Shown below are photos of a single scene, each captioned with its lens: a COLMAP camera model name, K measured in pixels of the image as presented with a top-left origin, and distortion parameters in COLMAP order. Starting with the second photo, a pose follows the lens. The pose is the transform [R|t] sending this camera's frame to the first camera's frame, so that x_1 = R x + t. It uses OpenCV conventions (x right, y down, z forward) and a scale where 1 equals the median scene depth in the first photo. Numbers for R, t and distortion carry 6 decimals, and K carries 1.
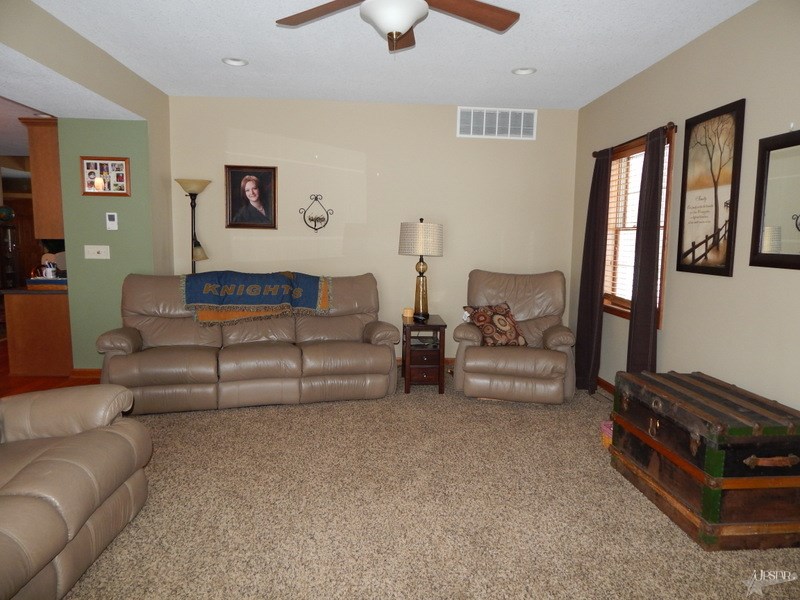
lens RADIAL K [[529.6, 0, 403.5], [0, 529.6, 298.3], [0, 0, 1]] dist [0.002735, -0.008675]
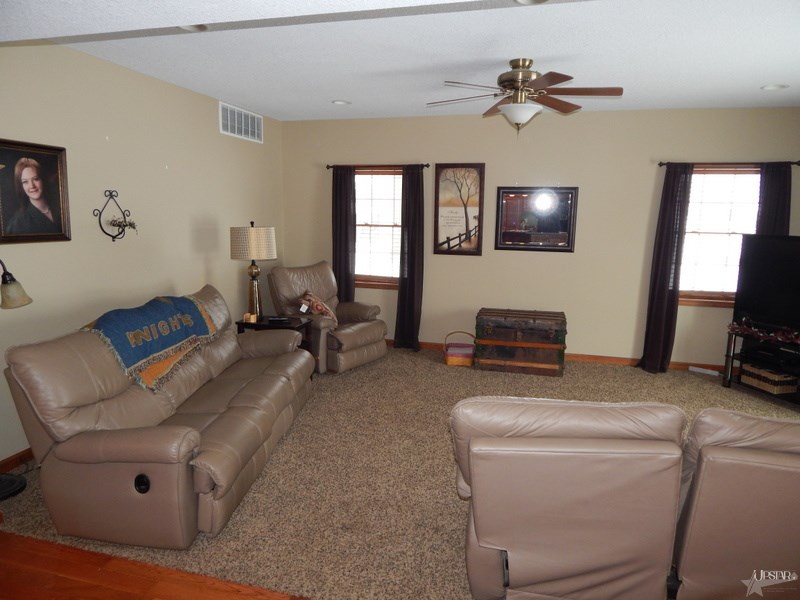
lens RADIAL K [[529.6, 0, 403.5], [0, 529.6, 298.3], [0, 0, 1]] dist [0.002735, -0.008675]
pose [[0.311710, -0.168859, 0.935052, -0.947394], [0.099353, 0.984480, 0.144665, -0.143692], [-0.944969, 0.047807, 0.323649, 0.485347]]
